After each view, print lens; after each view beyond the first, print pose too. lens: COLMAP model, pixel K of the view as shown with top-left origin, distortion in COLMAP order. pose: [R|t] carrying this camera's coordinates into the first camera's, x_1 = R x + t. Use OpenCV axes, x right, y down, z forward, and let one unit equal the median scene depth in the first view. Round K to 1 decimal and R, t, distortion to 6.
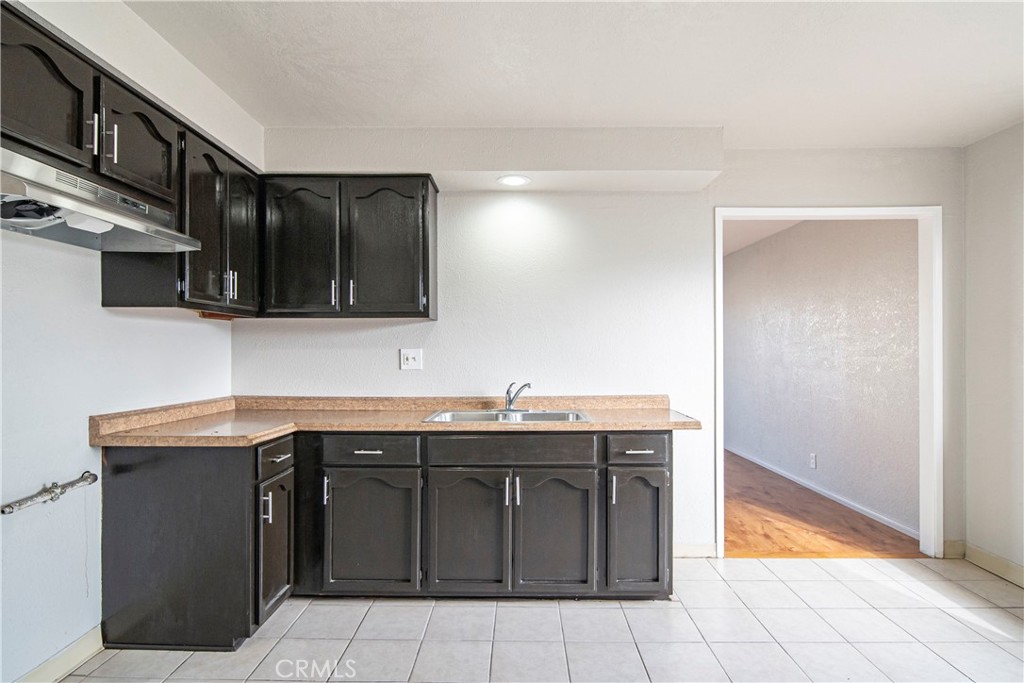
lens RADIAL K [[543.2, 0, 515.7], [0, 543.2, 347.6], [0, 0, 1]] dist [0.006291, -0.000620]
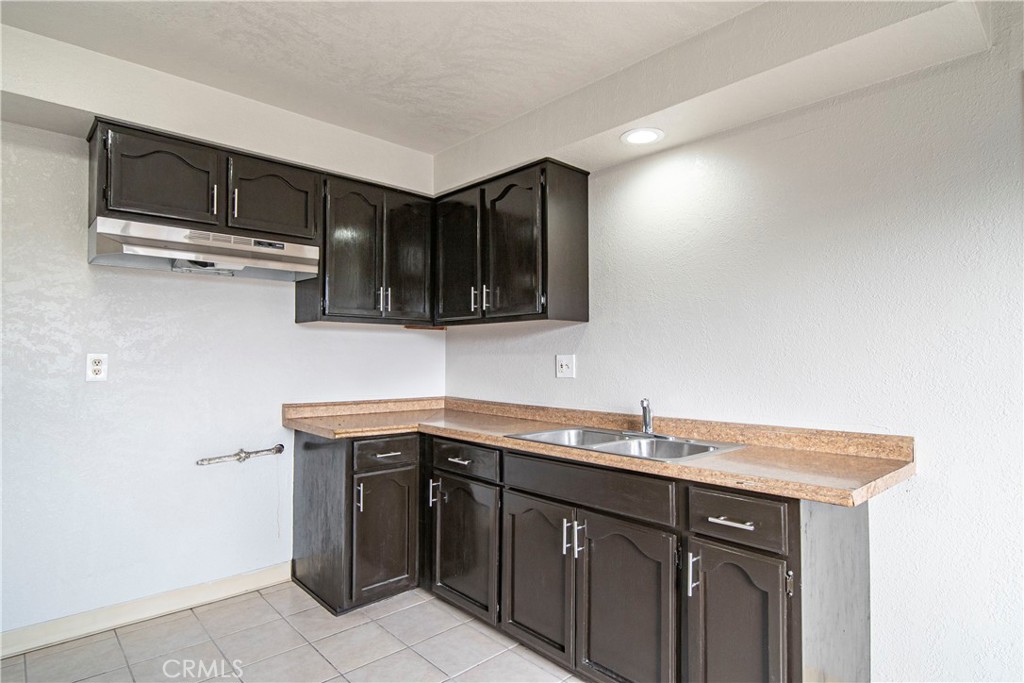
lens RADIAL K [[543.2, 0, 514.8], [0, 543.2, 344.0], [0, 0, 1]] dist [0.006291, -0.000620]
pose [[0.689428, -0.015856, -0.724181, 0.452518], [0.000652, 0.999774, -0.021269, 0.004200], [0.724354, 0.014191, 0.689282, 0.362615]]
